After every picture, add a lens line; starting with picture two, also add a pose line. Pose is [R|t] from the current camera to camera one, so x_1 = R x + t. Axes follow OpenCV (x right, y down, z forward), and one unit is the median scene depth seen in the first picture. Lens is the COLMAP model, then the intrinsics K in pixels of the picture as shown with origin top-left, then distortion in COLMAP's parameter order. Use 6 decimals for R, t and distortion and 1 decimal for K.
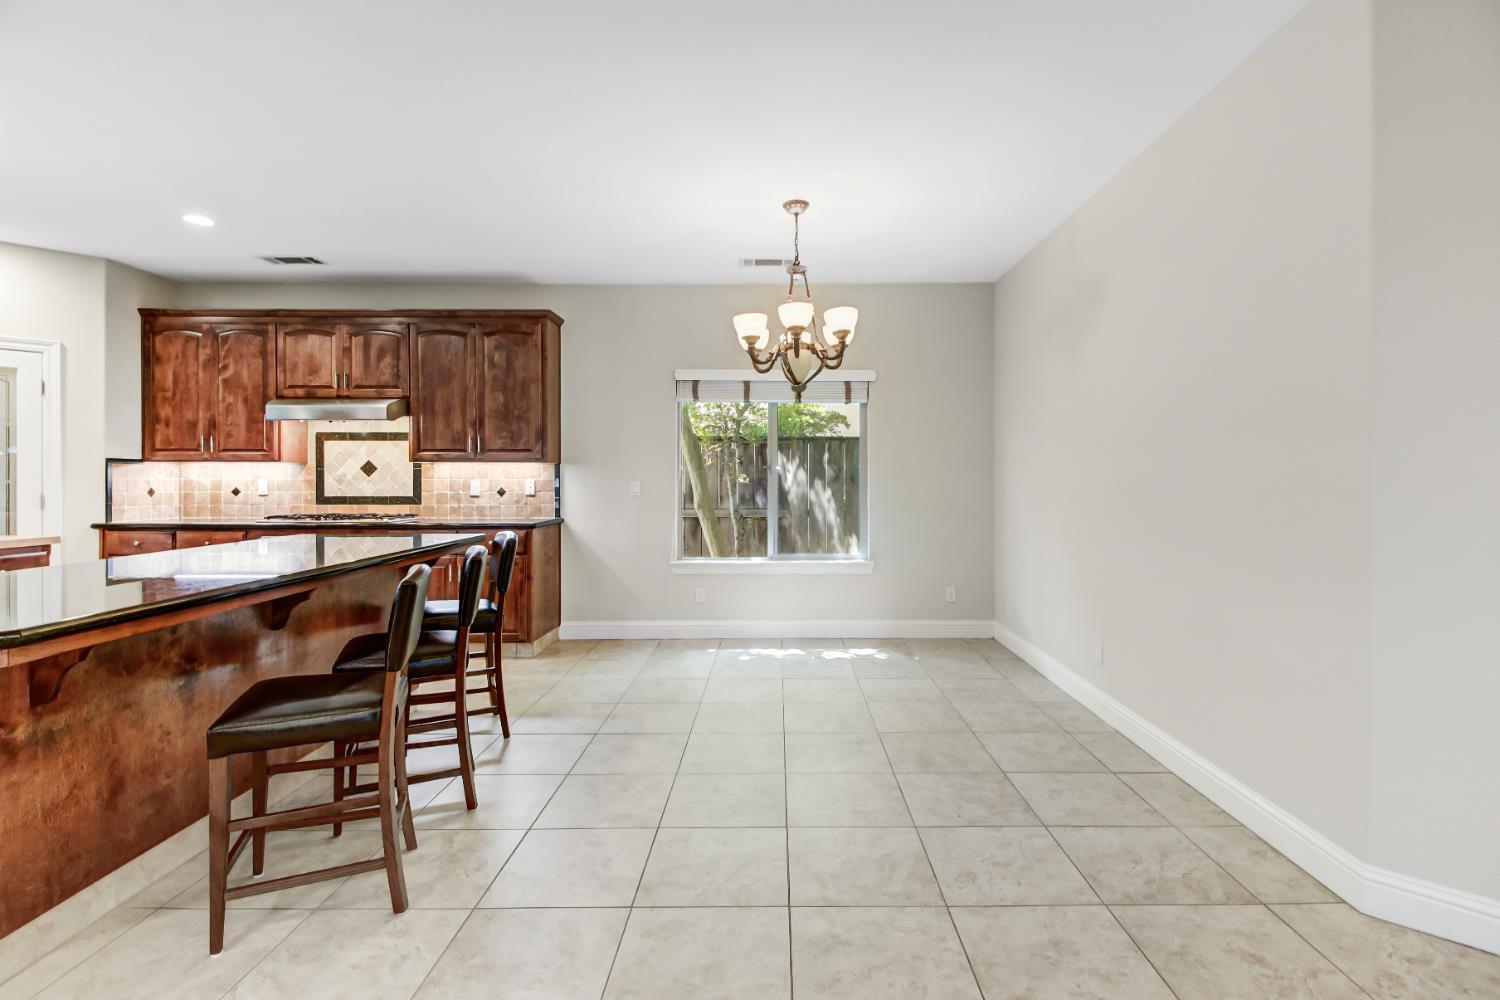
lens RADIAL K [[702.4, 0, 777.0], [0, 702.4, 479.5], [0, 0, 1]] dist [0.019671, -0.013666]
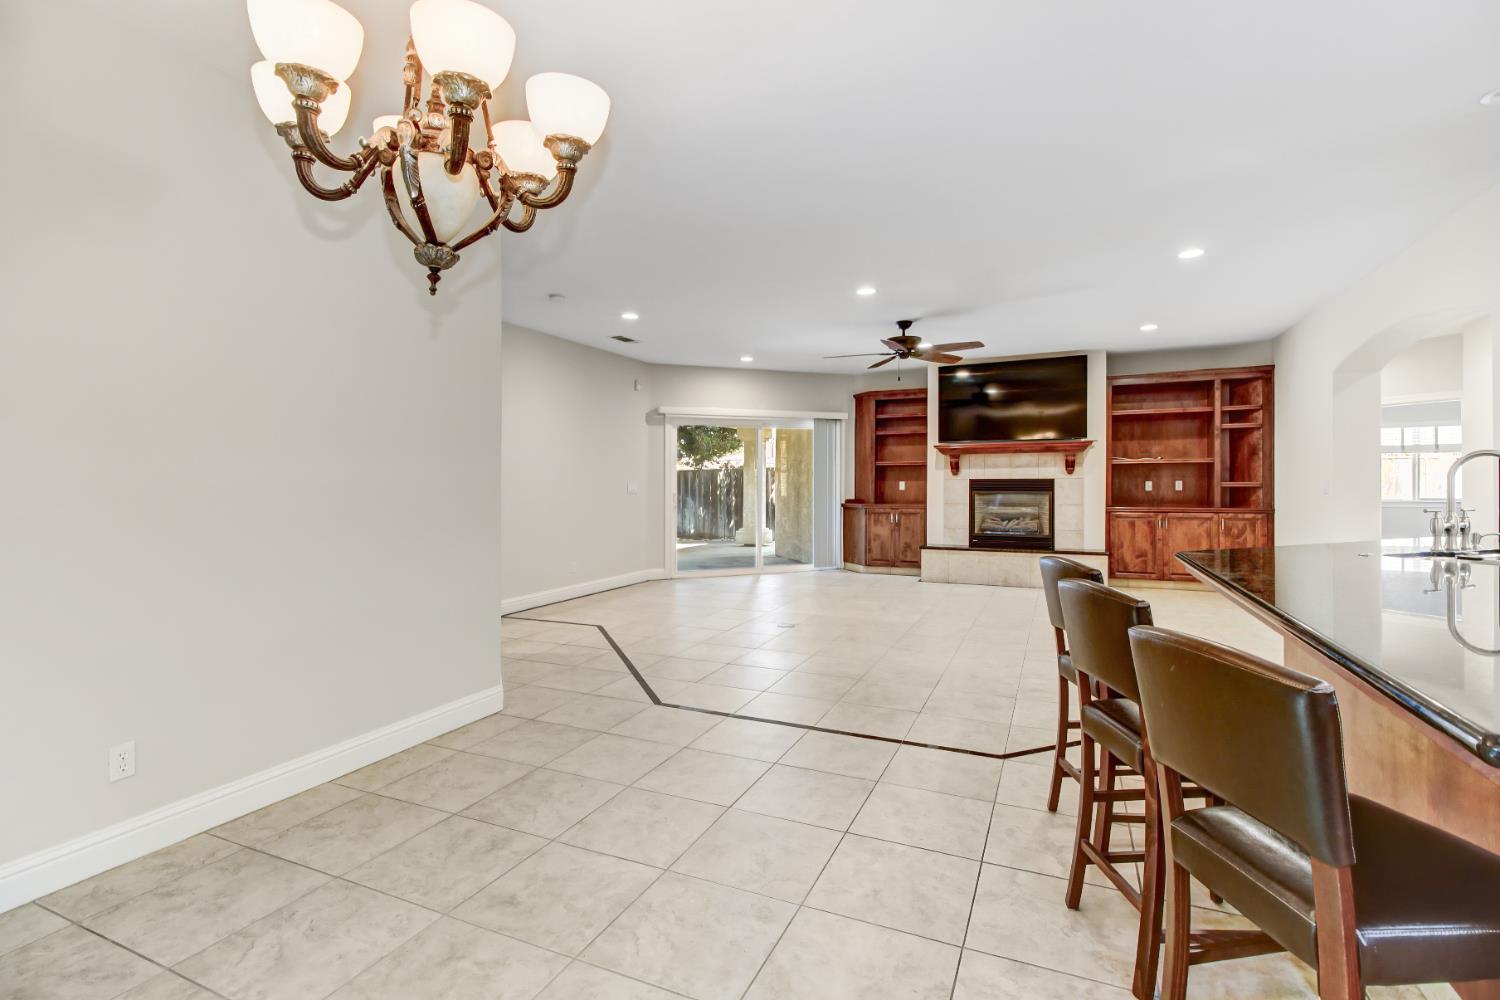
lens RADIAL K [[696.8, 0, 755.3], [0, 696.8, 486.4], [0, 0, 1]] dist [0.021425, -0.014657]
pose [[-0.913021, 0.002833, 0.407902, -0.225039], [0.006899, 0.999940, 0.008497, -0.000998], [-0.407853, 0.010572, -0.912986, 0.963512]]
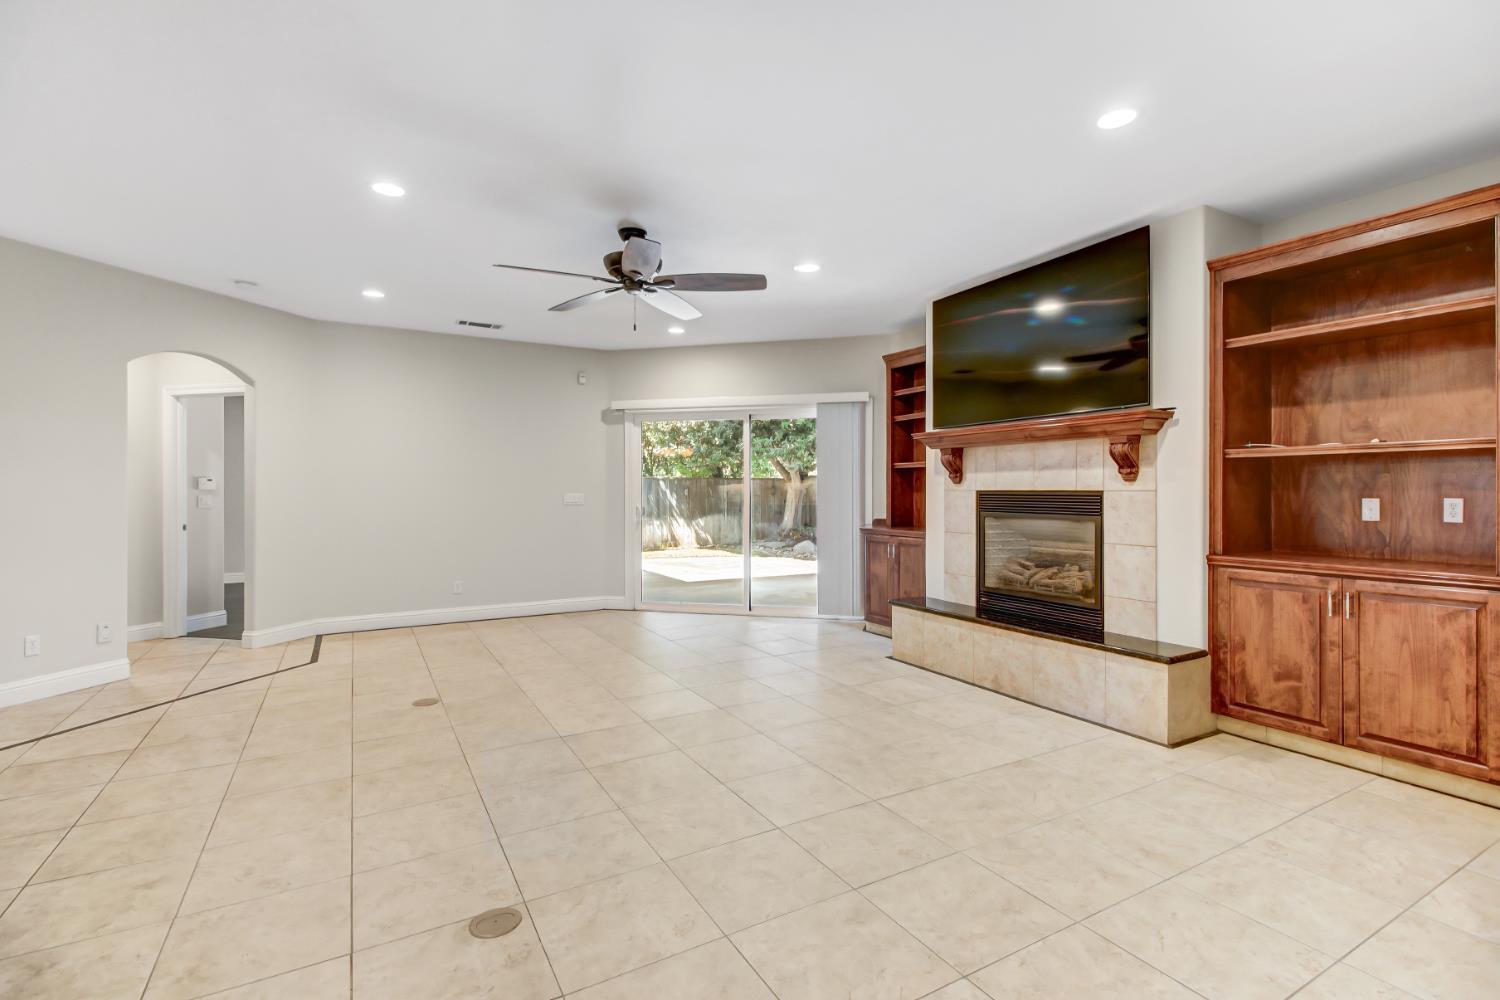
lens RADIAL K [[696.8, 0, 755.3], [0, 696.8, 486.4], [0, 0, 1]] dist [0.021425, -0.014657]
pose [[-0.497365, 0.005137, 0.867526, -0.693306], [0.004222, 0.999985, -0.003501, -0.004081], [-0.867531, 0.001922, -0.497379, -0.048561]]
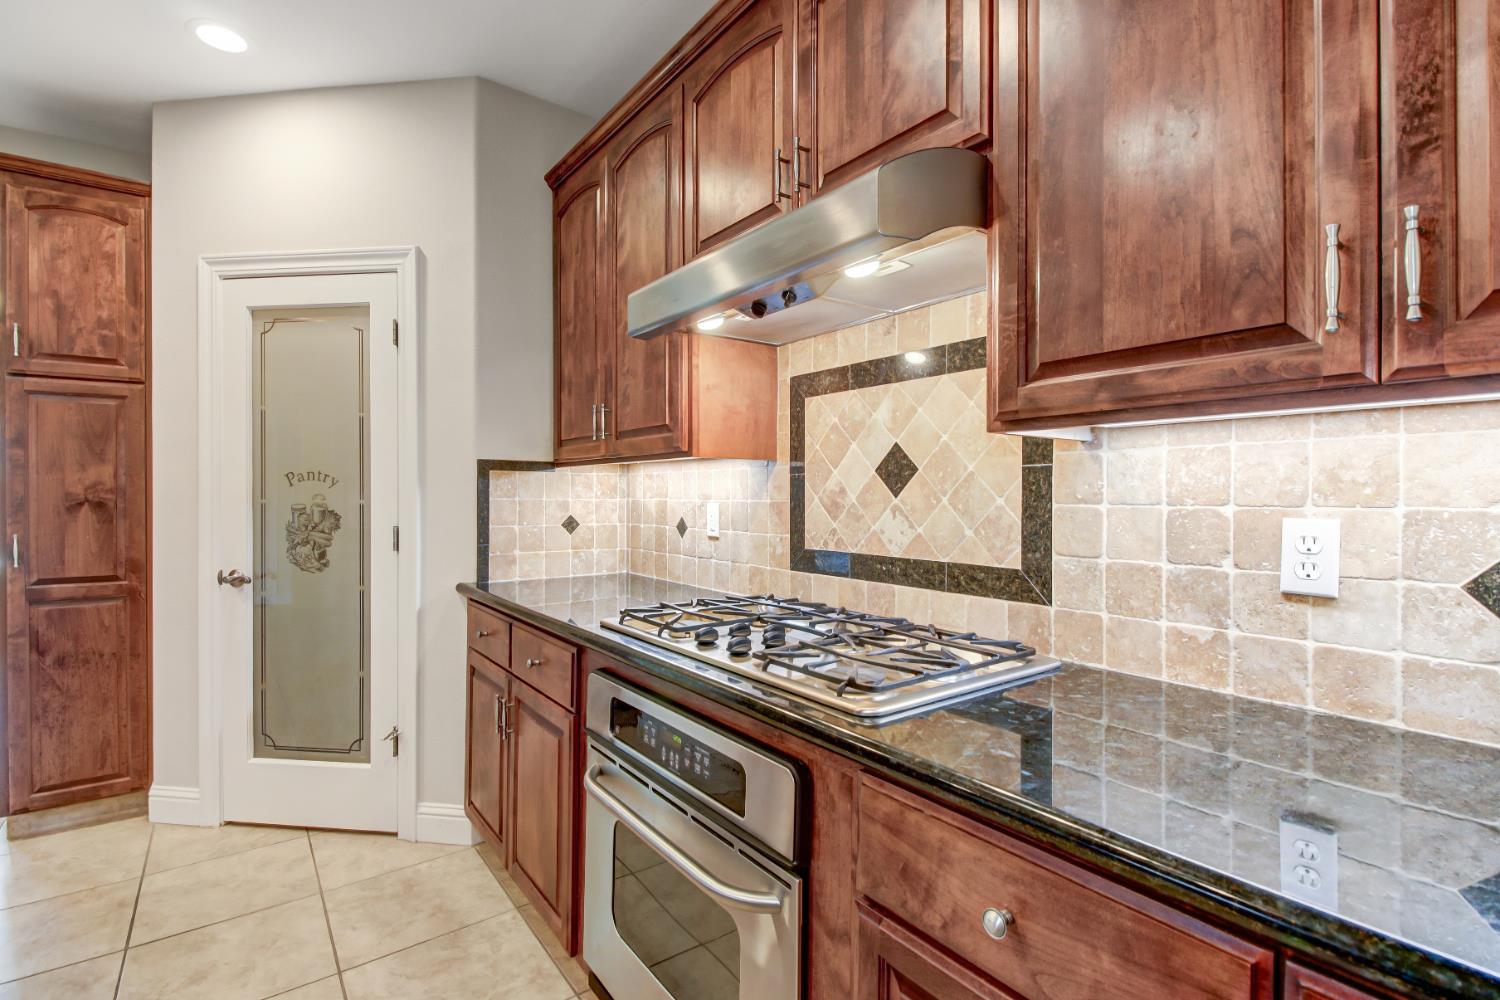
lens RADIAL K [[692.8, 0, 760.1], [0, 692.8, 493.2], [0, 0, 1]] dist [0.019977, -0.013898]
pose [[0.604556, -0.000762, -0.796562, -0.389501], [-0.003206, 0.999989, -0.003390, -0.004072], [0.796556, 0.004603, 0.604547, 0.809887]]
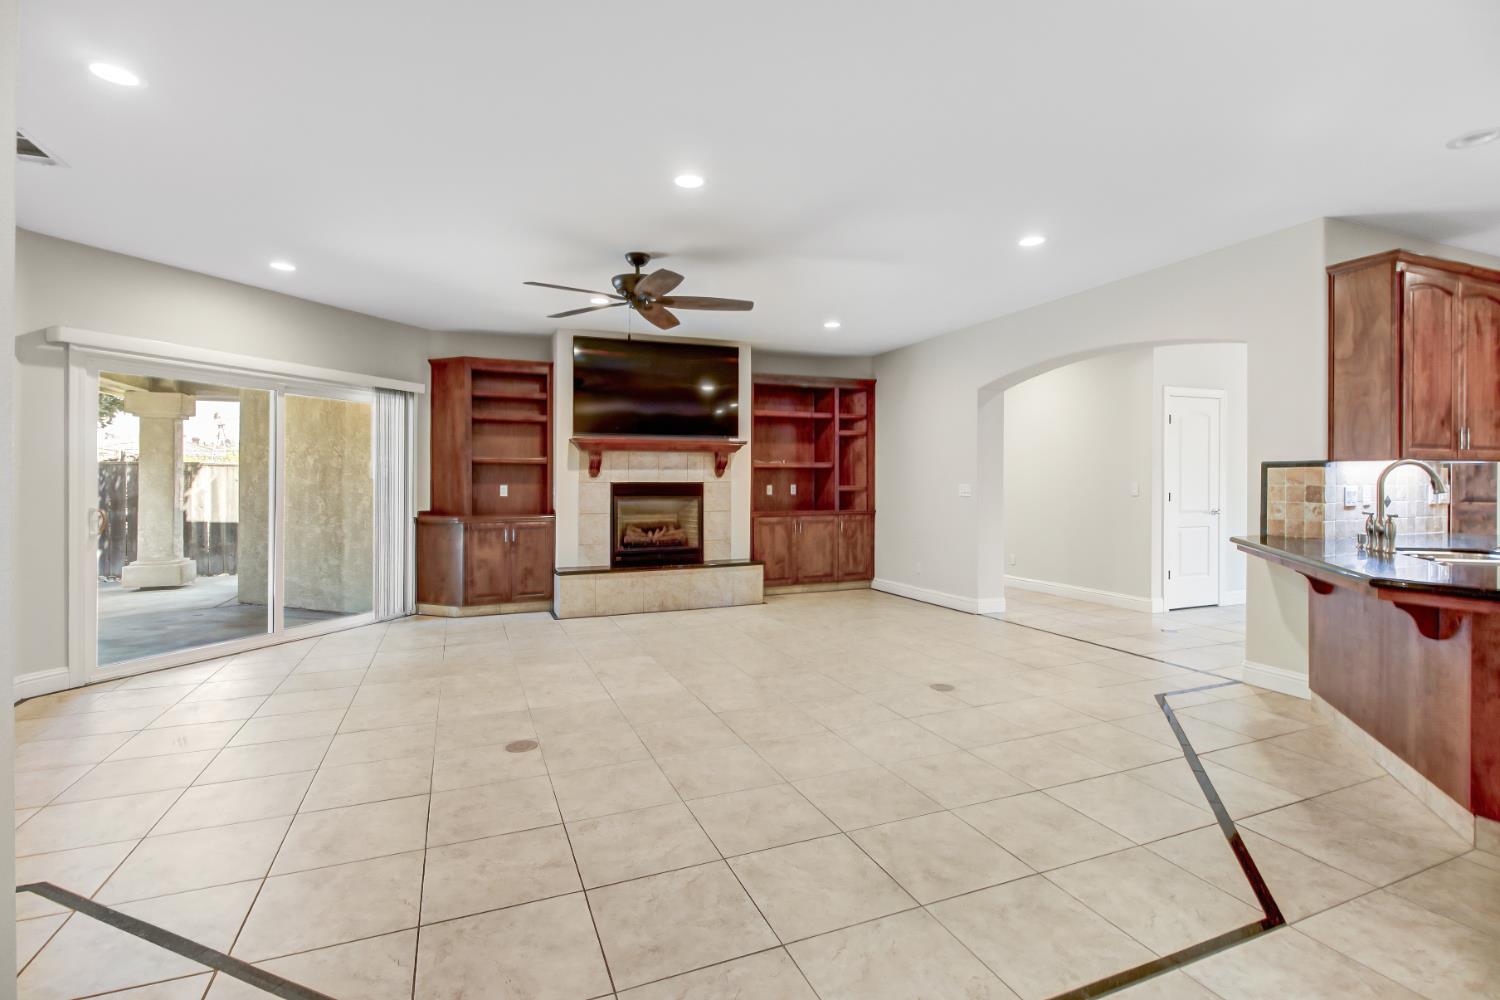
lens RADIAL K [[696.8, 0, 755.3], [0, 696.8, 486.4], [0, 0, 1]] dist [0.021425, -0.014657]
pose [[-0.922475, 0.004994, -0.386026, 0.254264], [0.001537, 0.999956, 0.009265, -0.004569], [0.386055, 0.007954, -0.922442, 0.560466]]
